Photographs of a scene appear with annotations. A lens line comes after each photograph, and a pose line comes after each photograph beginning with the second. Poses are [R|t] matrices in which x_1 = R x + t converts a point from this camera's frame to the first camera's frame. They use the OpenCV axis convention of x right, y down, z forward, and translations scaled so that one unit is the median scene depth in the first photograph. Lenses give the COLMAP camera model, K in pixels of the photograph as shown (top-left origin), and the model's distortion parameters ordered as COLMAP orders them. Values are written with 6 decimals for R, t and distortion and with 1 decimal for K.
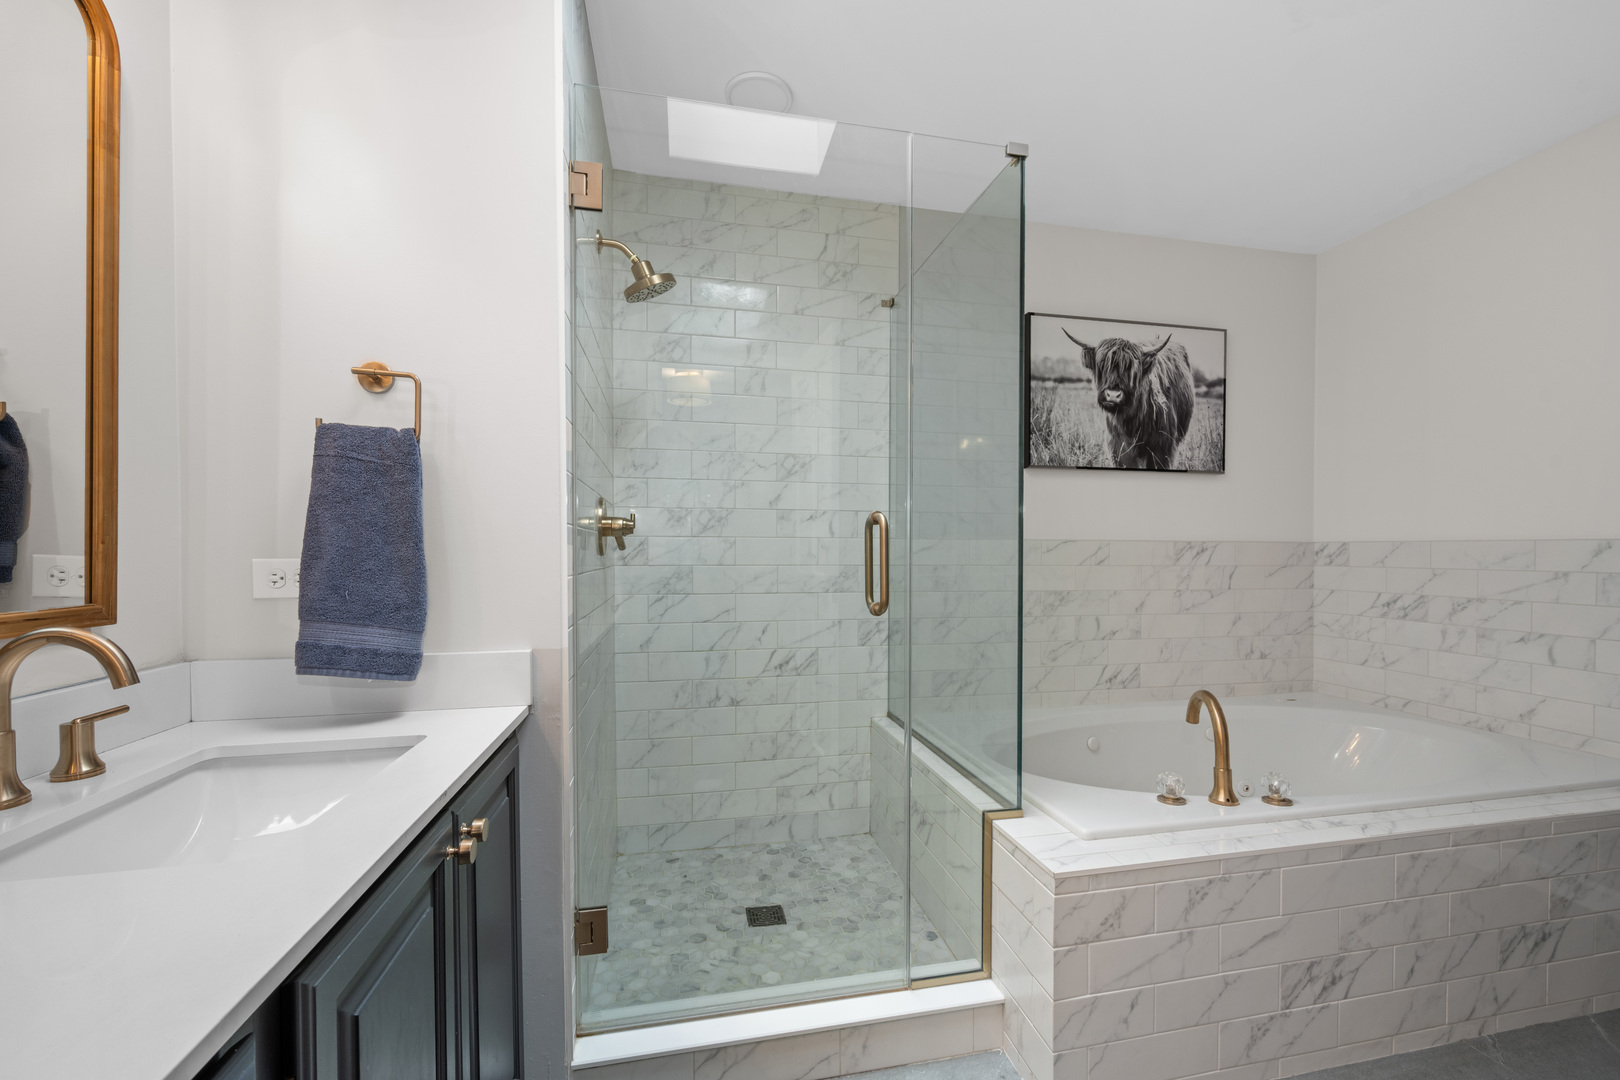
lens RADIAL K [[648.0, 0, 814.5], [0, 648.0, 562.0], [0, 0, 1]] dist [-0.001322, -0.000362]
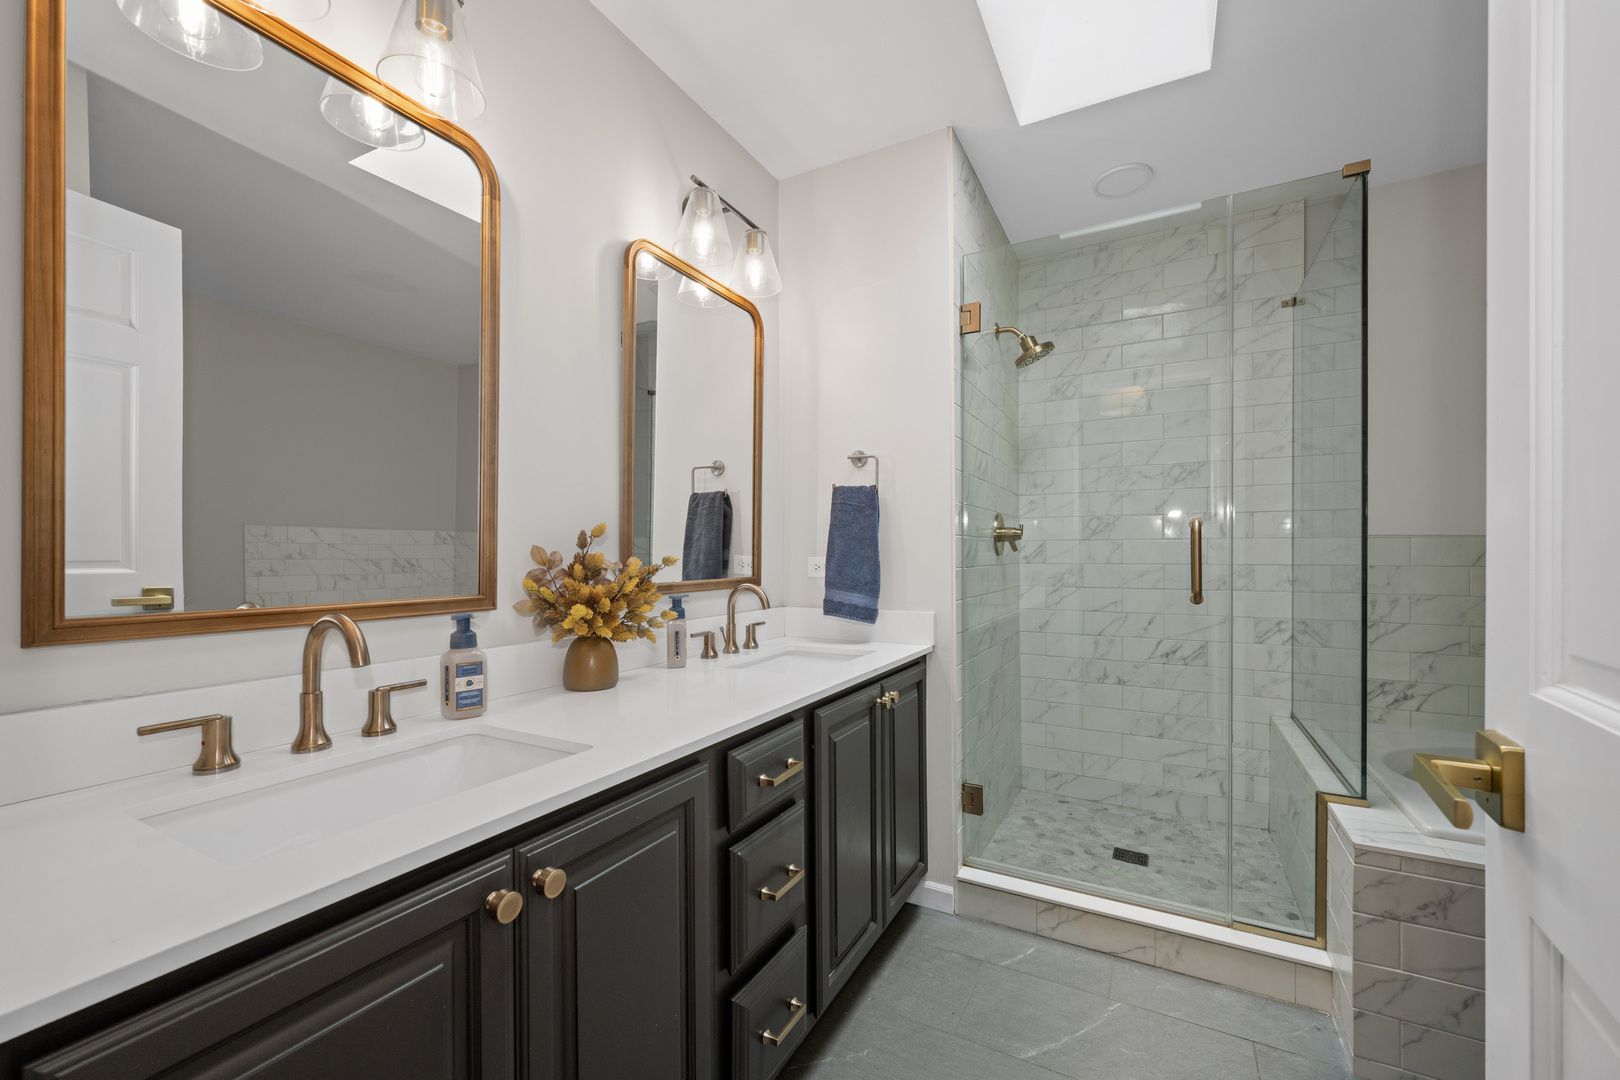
lens RADIAL K [[648.0, 0, 814.5], [0, 648.0, 562.0], [0, 0, 1]] dist [-0.001322, -0.000362]
pose [[0.755928, 0.003860, -0.654644, 0.281624], [-0.005846, 0.999983, -0.000855, 0.007405], [0.654629, 0.004473, 0.755937, -0.306990]]
